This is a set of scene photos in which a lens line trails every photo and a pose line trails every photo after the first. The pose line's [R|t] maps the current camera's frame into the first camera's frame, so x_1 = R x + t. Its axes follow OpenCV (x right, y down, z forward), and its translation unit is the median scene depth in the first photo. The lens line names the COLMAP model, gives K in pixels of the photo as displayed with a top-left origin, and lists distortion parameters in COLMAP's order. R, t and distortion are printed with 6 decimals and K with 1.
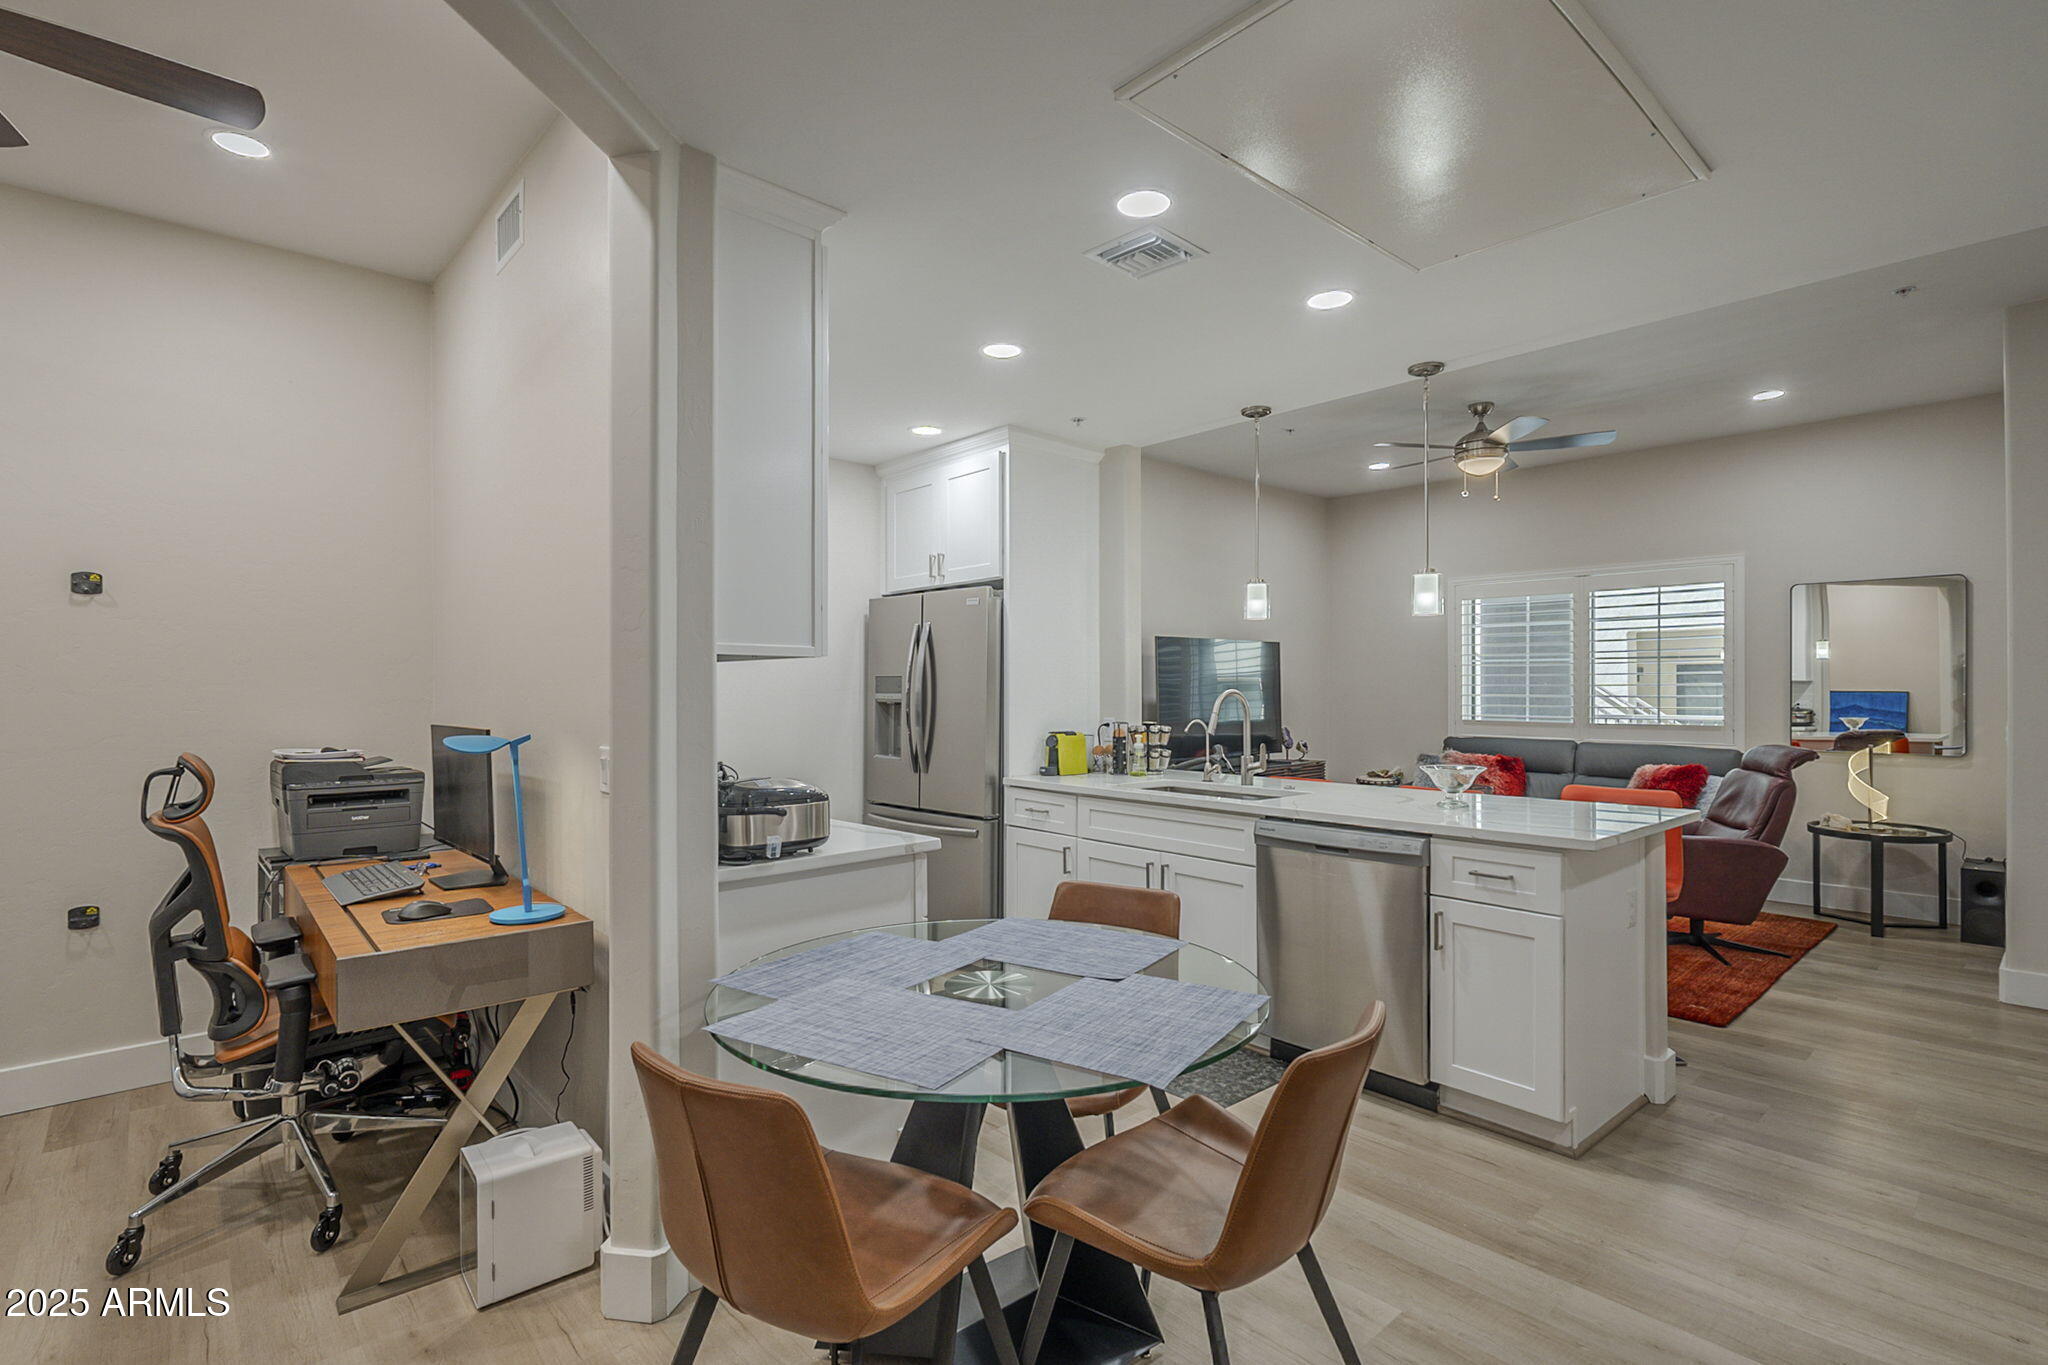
lens RADIAL K [[959.4, 0, 1024.0], [0, 959.4, 682.5], [0, 0, 1]] dist [-0.009807, 0.000215]
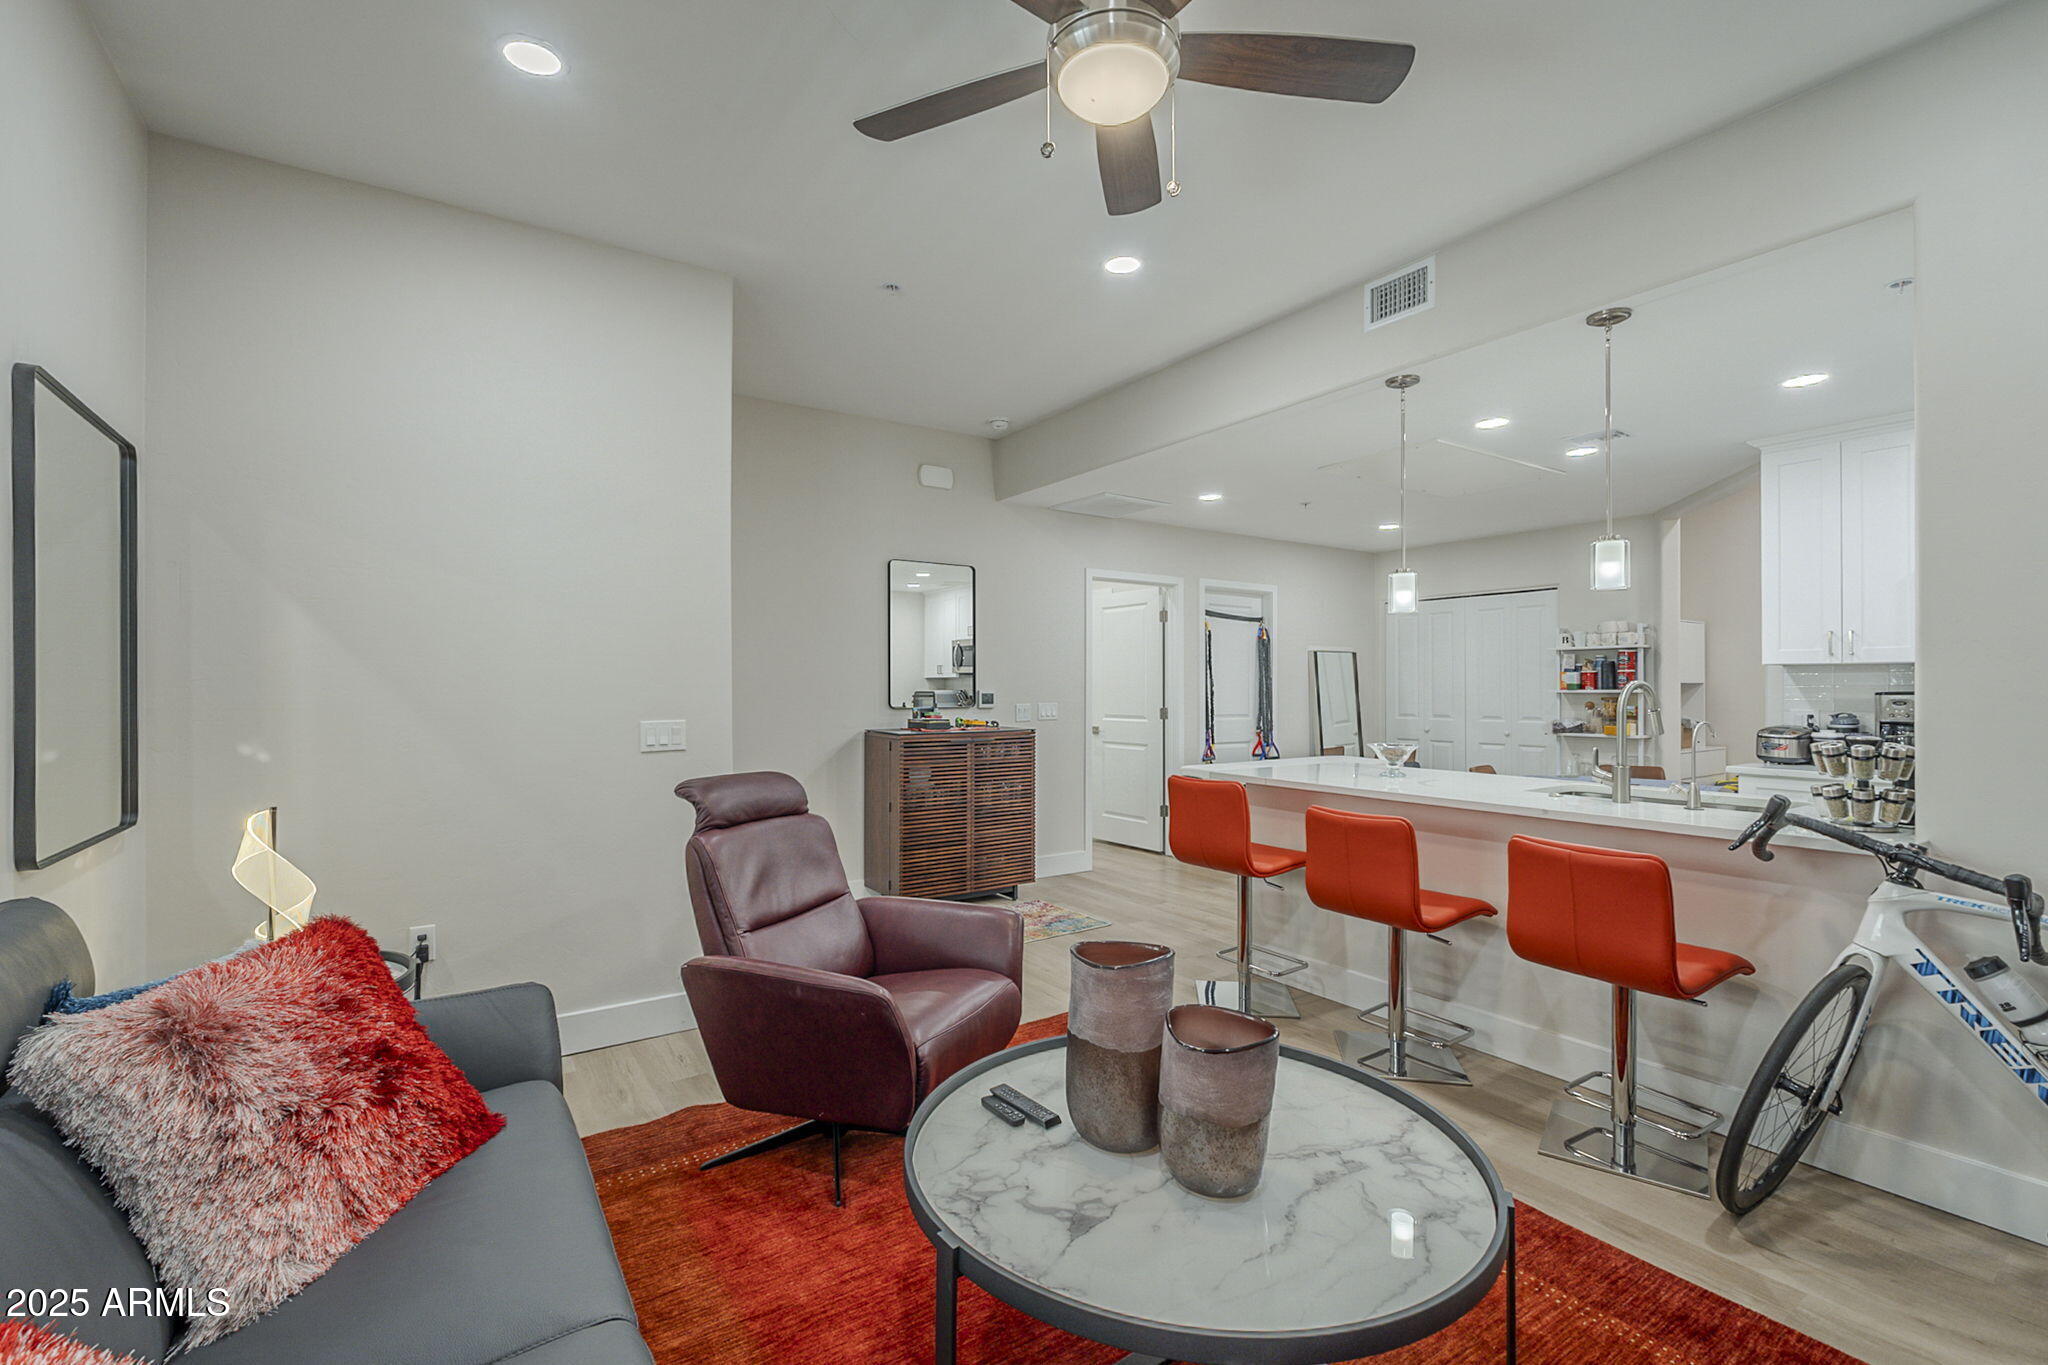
lens RADIAL K [[899.0, 0, 1003.6], [0, 899.0, 683.6], [0, 0, 1]] dist [0.000350, -0.000021]
pose [[-0.987319, 0.005777, 0.158647, 0.429574], [0.004187, 0.999938, -0.010356, 0.011333], [-0.158697, -0.009560, -0.987281, 1.263307]]
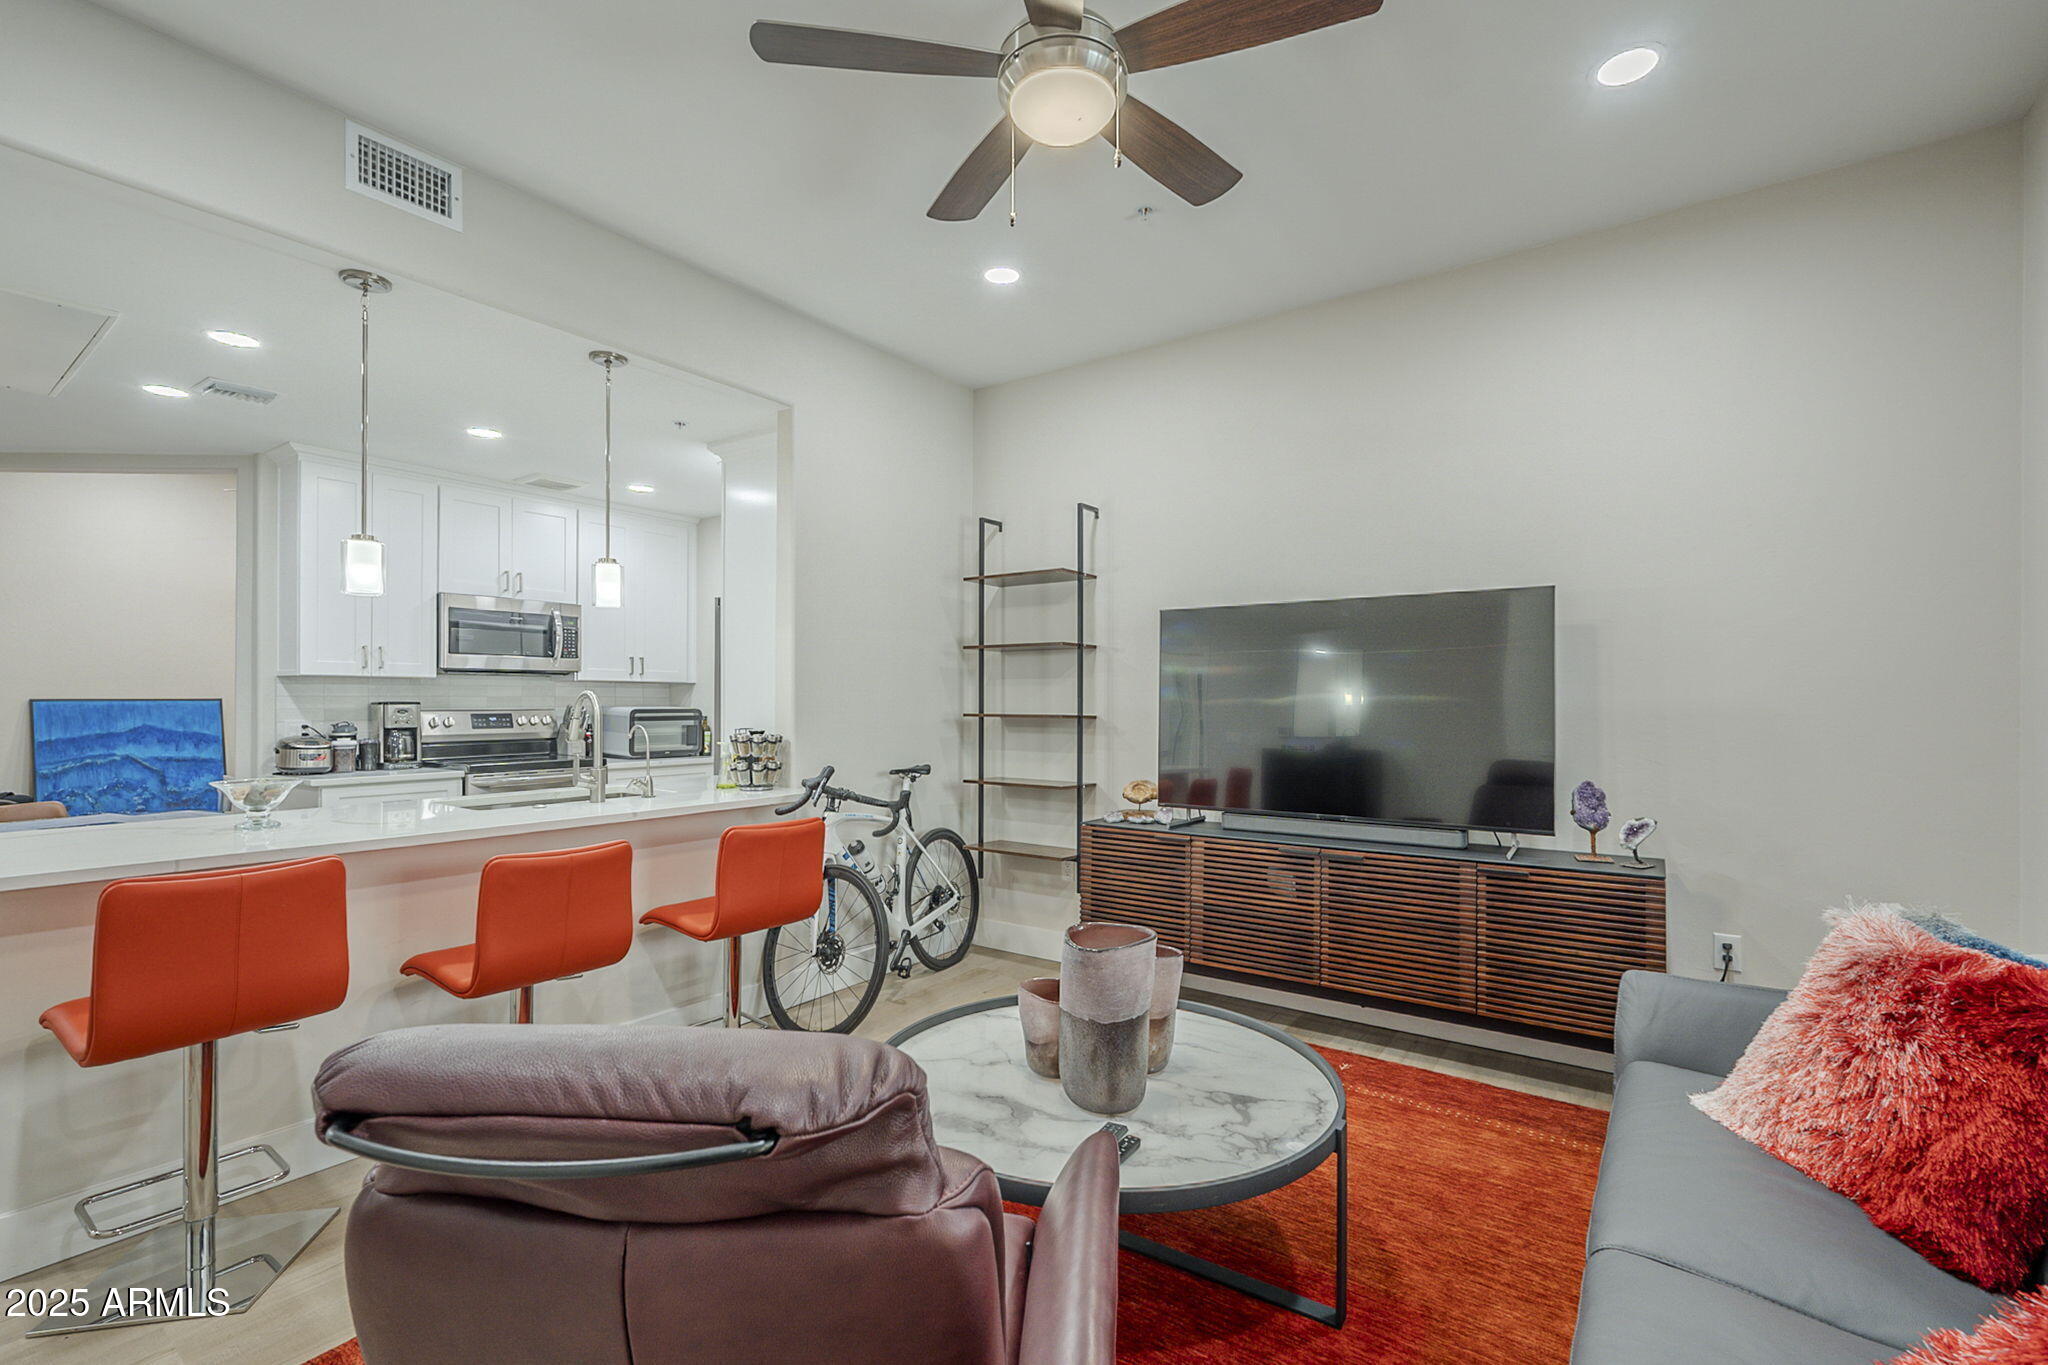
lens RADIAL K [[917.8, 0, 1021.0], [0, 917.8, 699.9], [0, 0, 1]] dist [-0.001843, -0.000675]
pose [[0.212823, 0.005508, -0.977075, 0.778890], [0.005190, 0.999964, 0.006767, 0.008772], [0.977077, -0.006511, 0.212787, 0.838237]]
